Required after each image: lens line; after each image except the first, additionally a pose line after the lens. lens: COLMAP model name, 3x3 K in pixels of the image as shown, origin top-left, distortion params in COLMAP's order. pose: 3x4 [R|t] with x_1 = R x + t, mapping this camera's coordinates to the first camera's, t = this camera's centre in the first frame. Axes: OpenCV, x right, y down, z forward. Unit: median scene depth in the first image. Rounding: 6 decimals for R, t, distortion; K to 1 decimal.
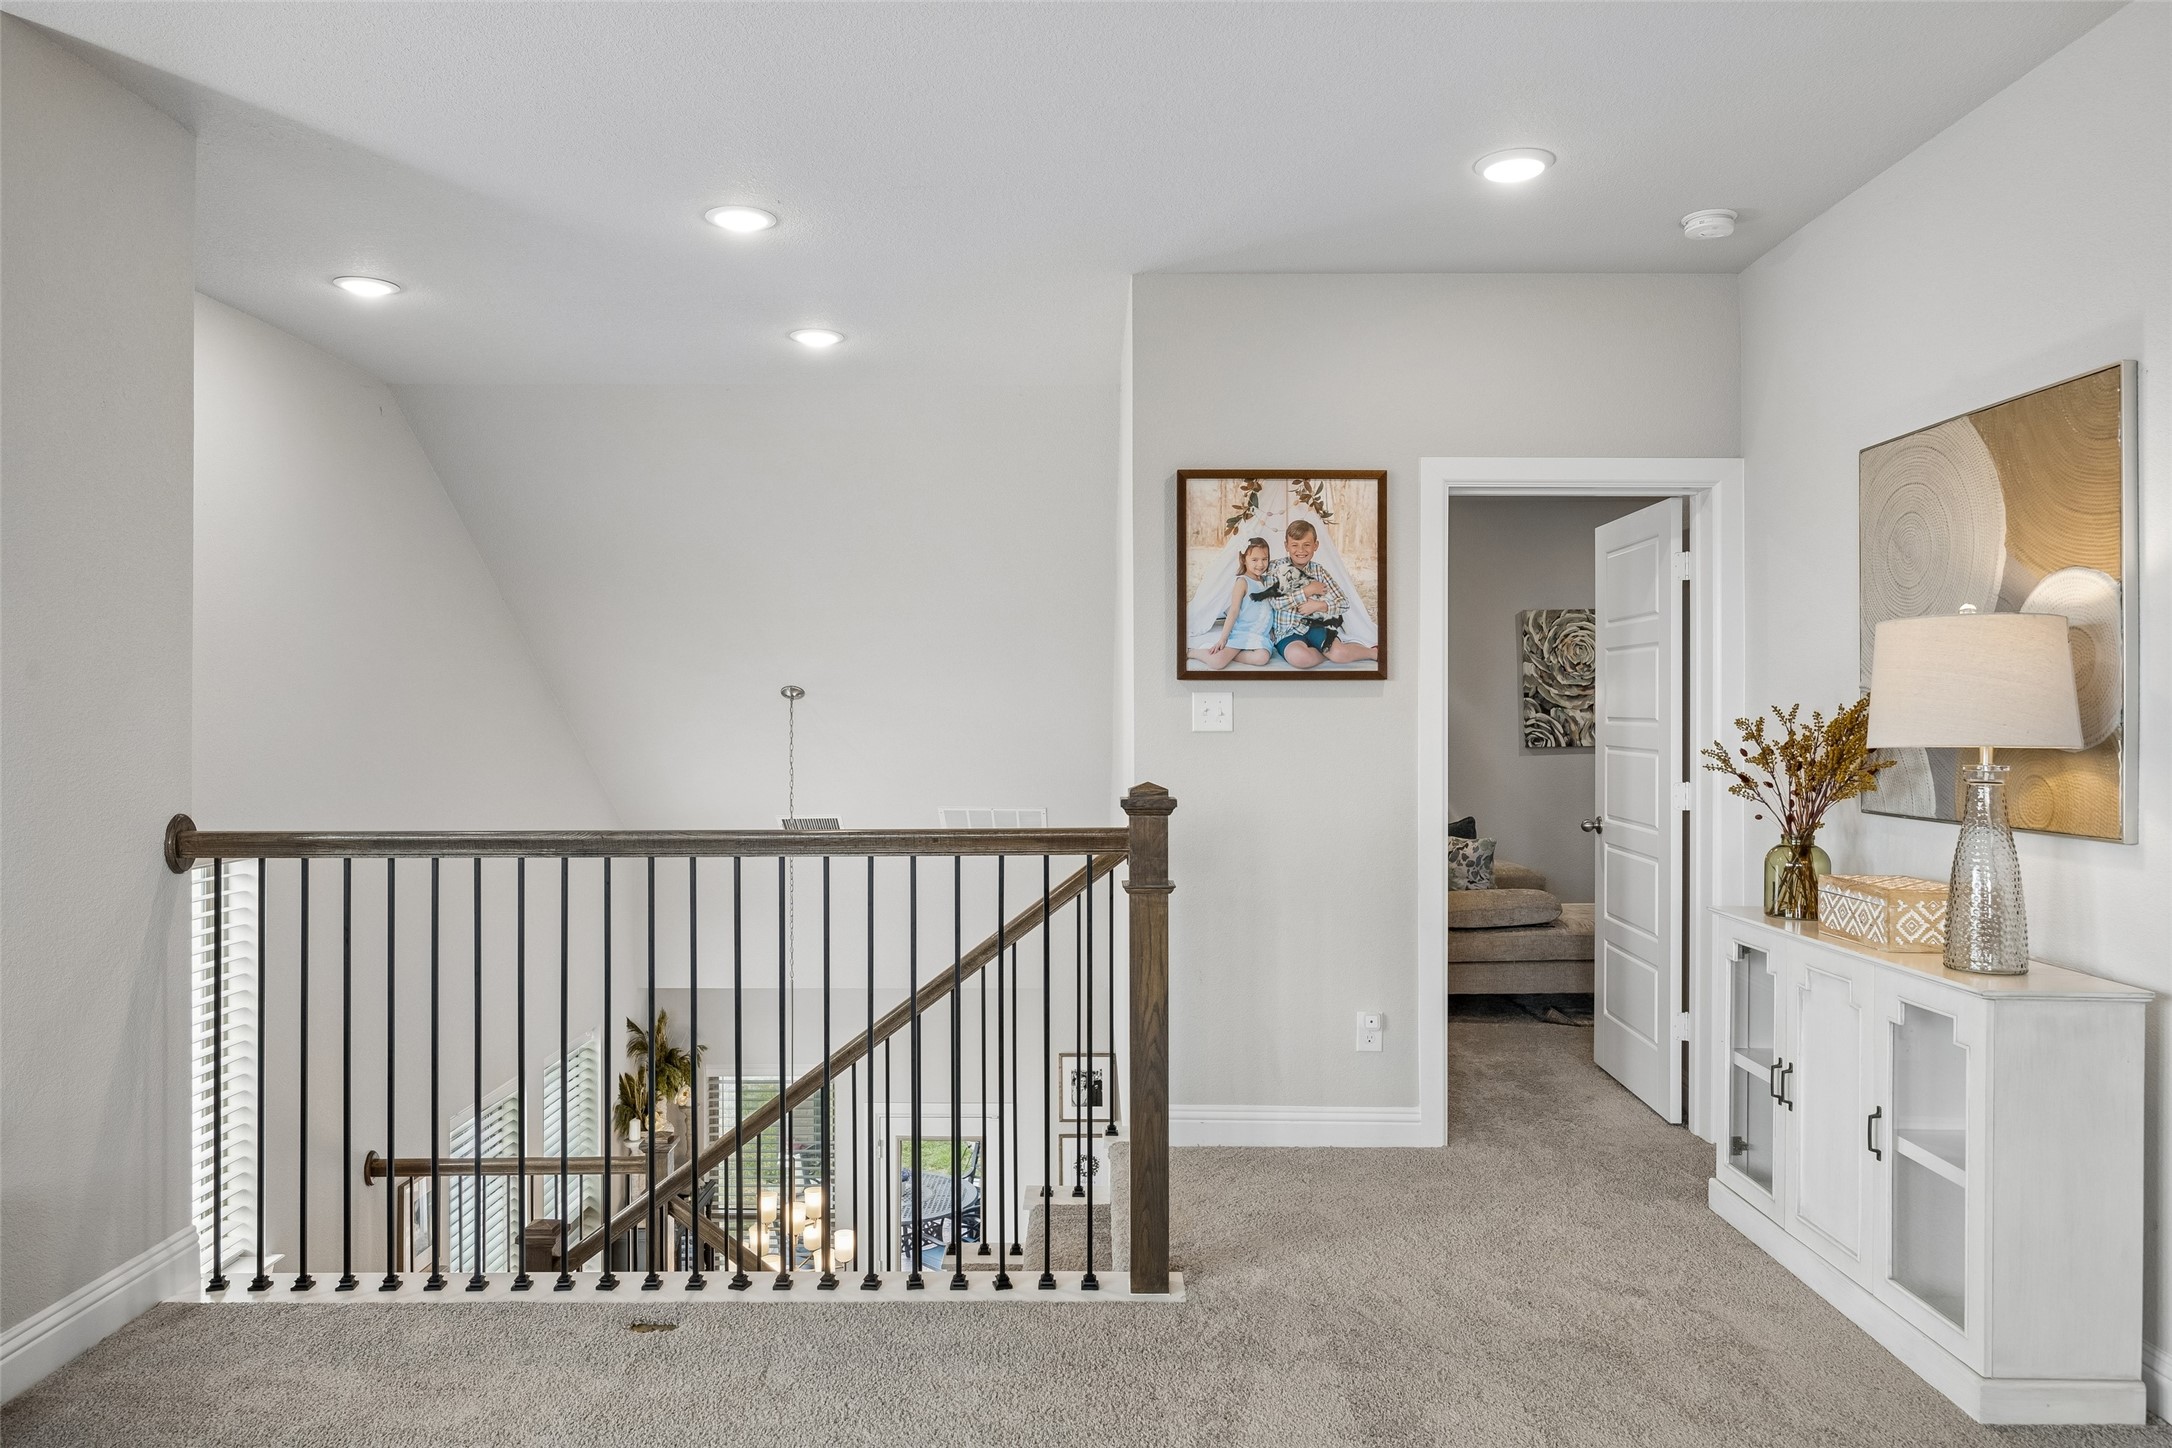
lens RADIAL K [[1443.7, 0, 1085.2], [0, 1443.7, 724.2], [0, 0, 1]] dist [-0.003152, 0.001377]
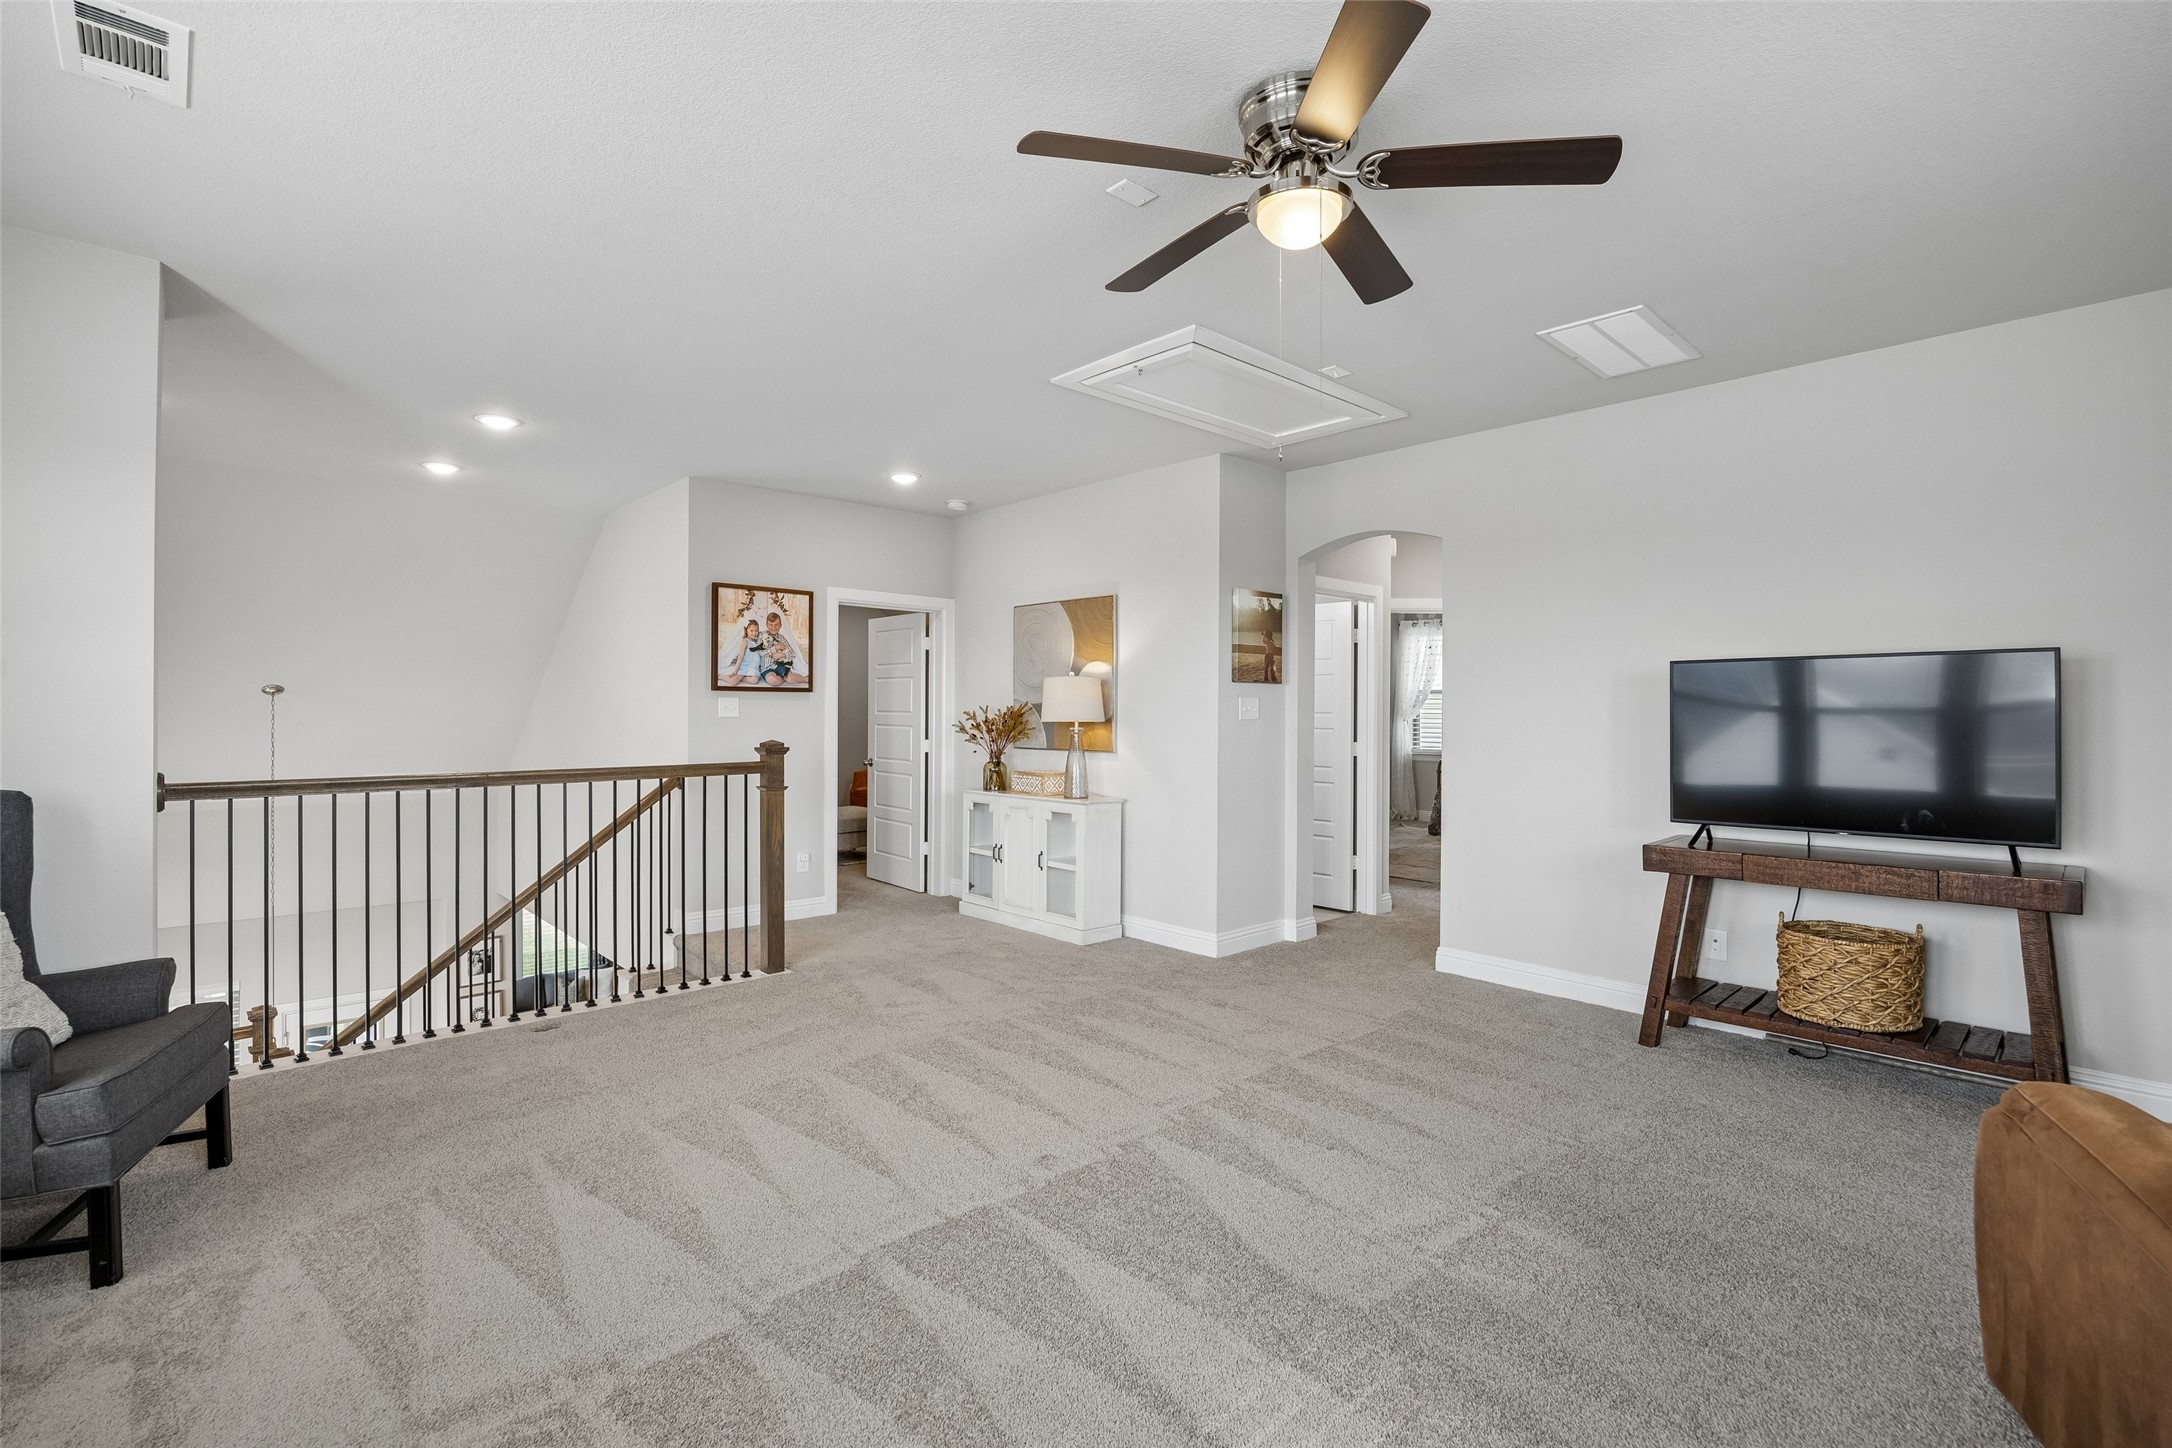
lens RADIAL K [[1000.5, 0, 1088.4], [0, 1000.5, 720.6], [0, 0, 1]] dist [0.001111, -0.000067]
pose [[0.729903, -0.003623, 0.683541, -0.486379], [0.000029, 0.999986, 0.005269, 0.002545], [-0.683550, -0.003826, 0.729893, -0.323649]]
